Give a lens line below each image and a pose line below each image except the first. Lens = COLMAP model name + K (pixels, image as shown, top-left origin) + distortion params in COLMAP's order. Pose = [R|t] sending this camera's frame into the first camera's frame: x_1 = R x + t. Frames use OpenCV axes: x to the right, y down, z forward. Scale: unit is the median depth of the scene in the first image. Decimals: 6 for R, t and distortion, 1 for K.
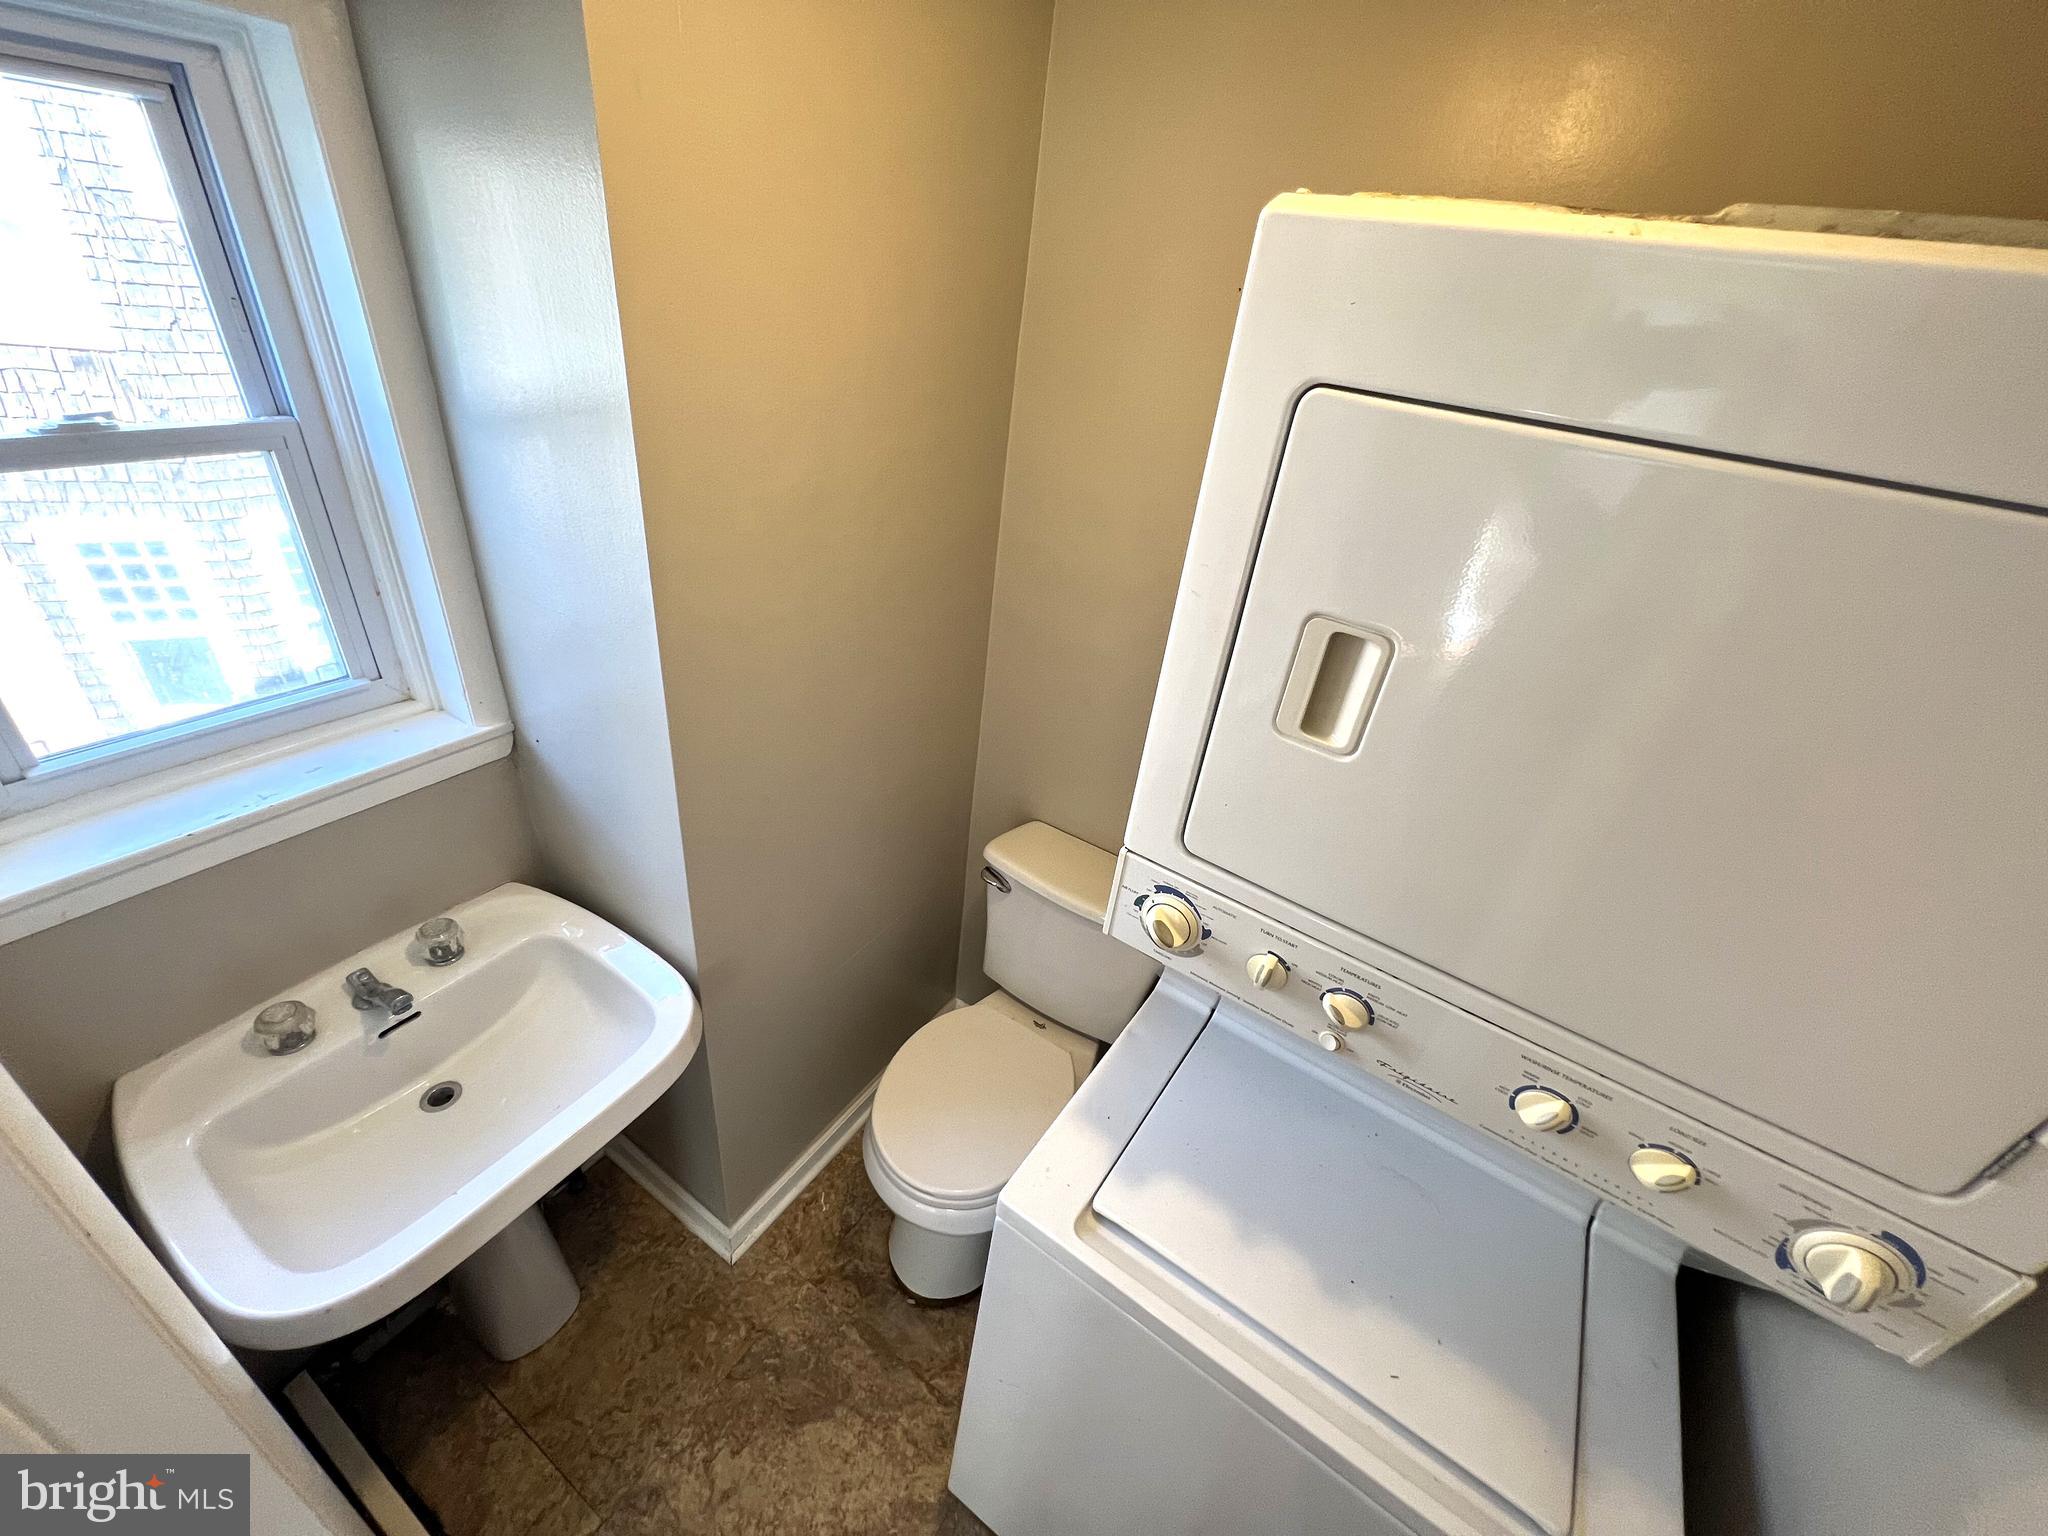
lens RADIAL K [[820.7, 0, 1019.4], [0, 820.7, 763.7], [0, 0, 1]] dist [-0.001730, 0.001076]
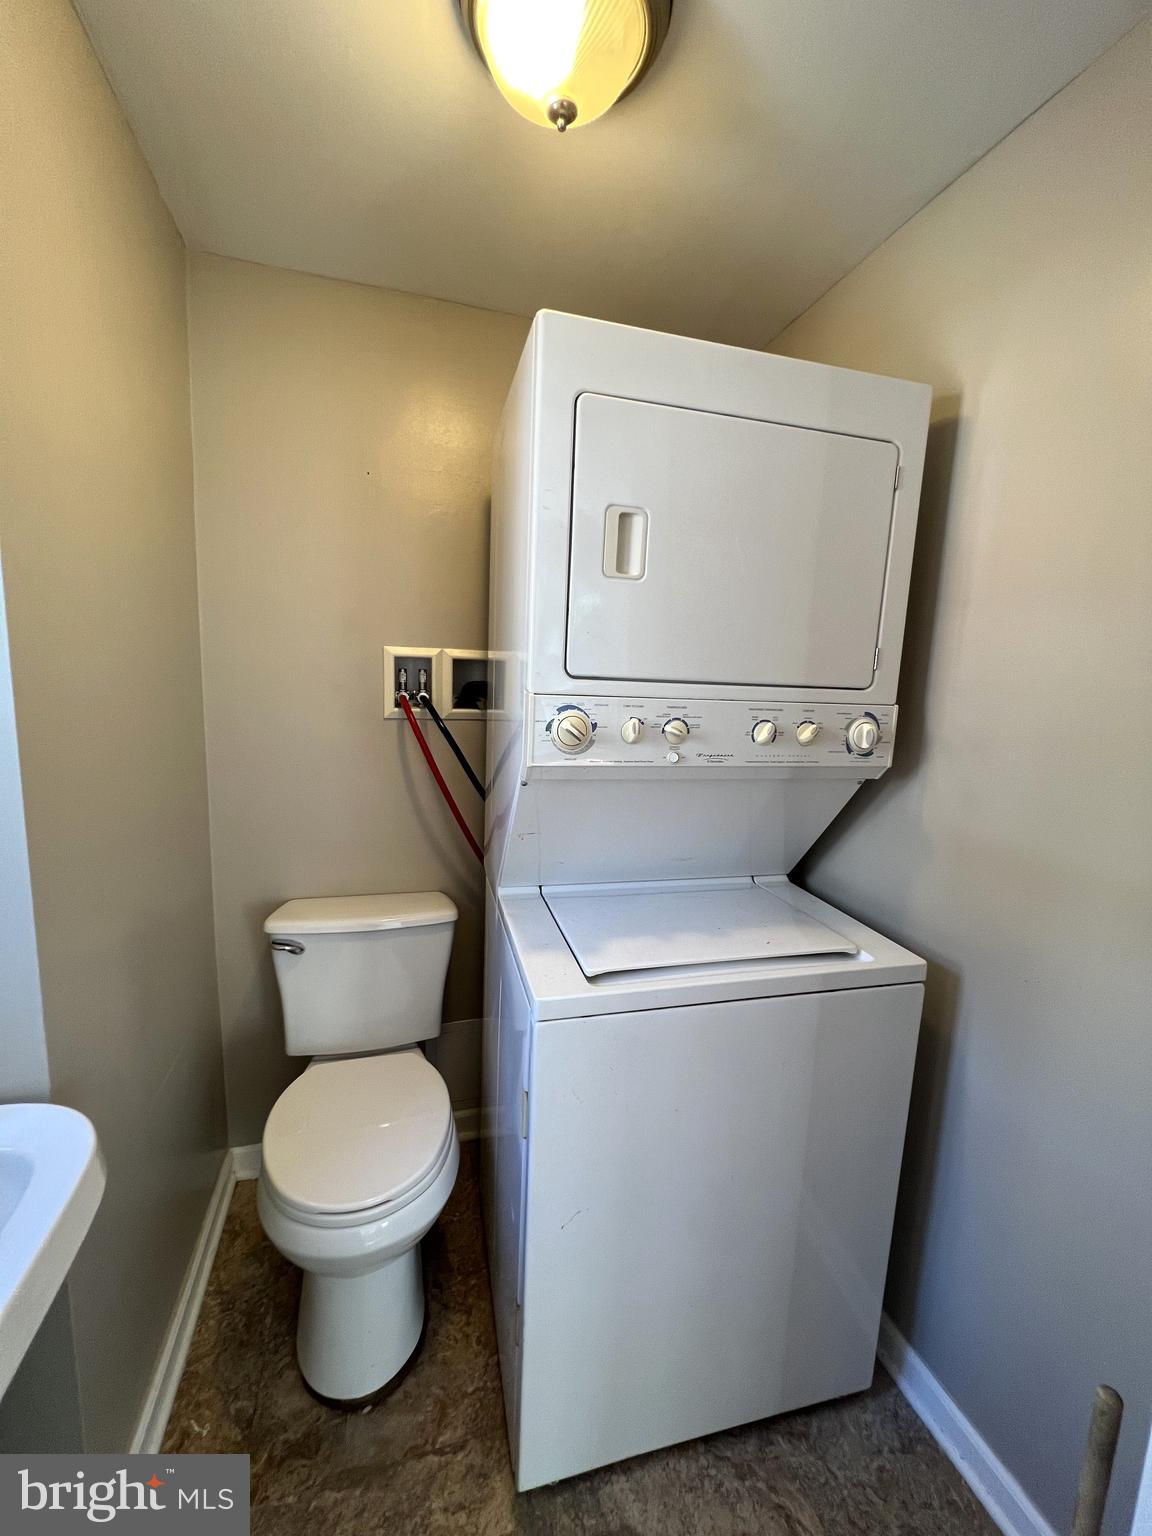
lens RADIAL K [[628.0, 0, 576.0], [0, 628.0, 768.0], [0, 0, 1]] dist [0.002057, 0.000306]
pose [[0.654586, -0.195955, 0.730150, -0.693432], [0.419941, 0.897356, -0.135652, 0.419013], [-0.628623, 0.395416, 0.669686, 0.216747]]
